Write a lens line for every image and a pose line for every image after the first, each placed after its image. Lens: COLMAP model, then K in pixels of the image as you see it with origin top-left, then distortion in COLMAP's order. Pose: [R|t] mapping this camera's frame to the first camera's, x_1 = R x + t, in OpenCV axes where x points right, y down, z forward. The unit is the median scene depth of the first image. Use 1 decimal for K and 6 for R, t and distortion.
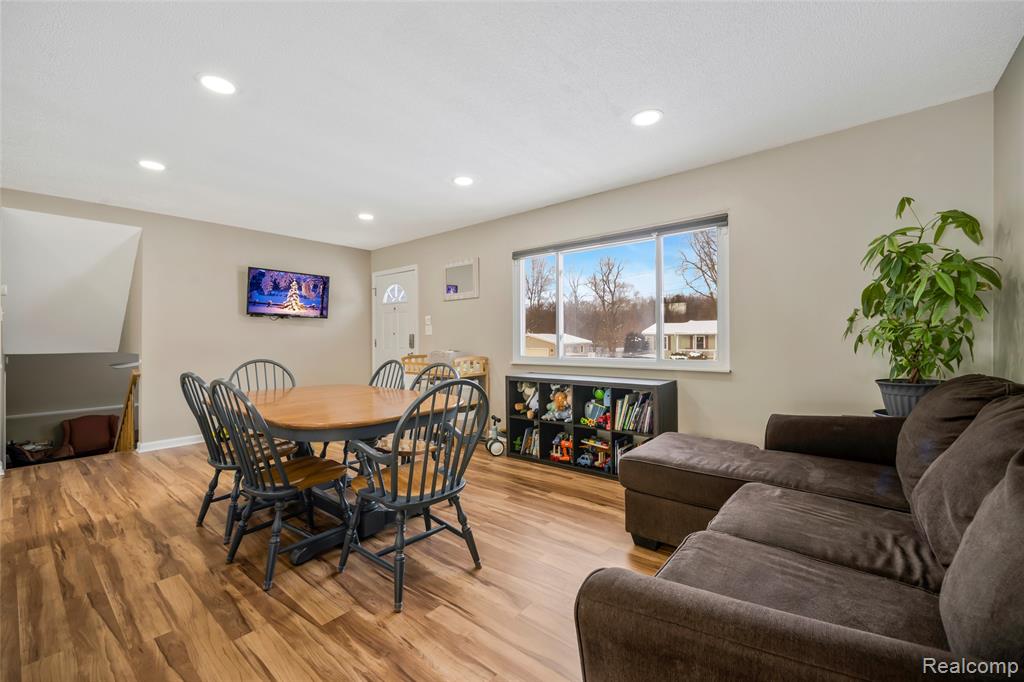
lens RADIAL K [[411.5, 0, 521.8], [0, 411.5, 339.6], [0, 0, 1]] dist [-0.000015, 0.000305]
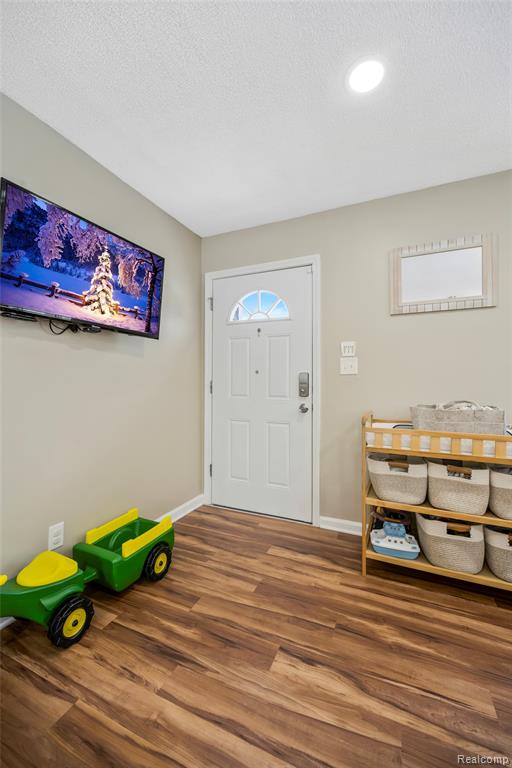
lens RADIAL K [[308.2, 0, 260.5], [0, 308.2, 376.9], [0, 0, 1]] dist [-0.043617, 0.000107]
pose [[0.966414, 0.018772, 0.256305, -0.691870], [-0.012958, 0.999619, -0.024355, 0.006631], [-0.256665, 0.020216, 0.966289, 0.932138]]
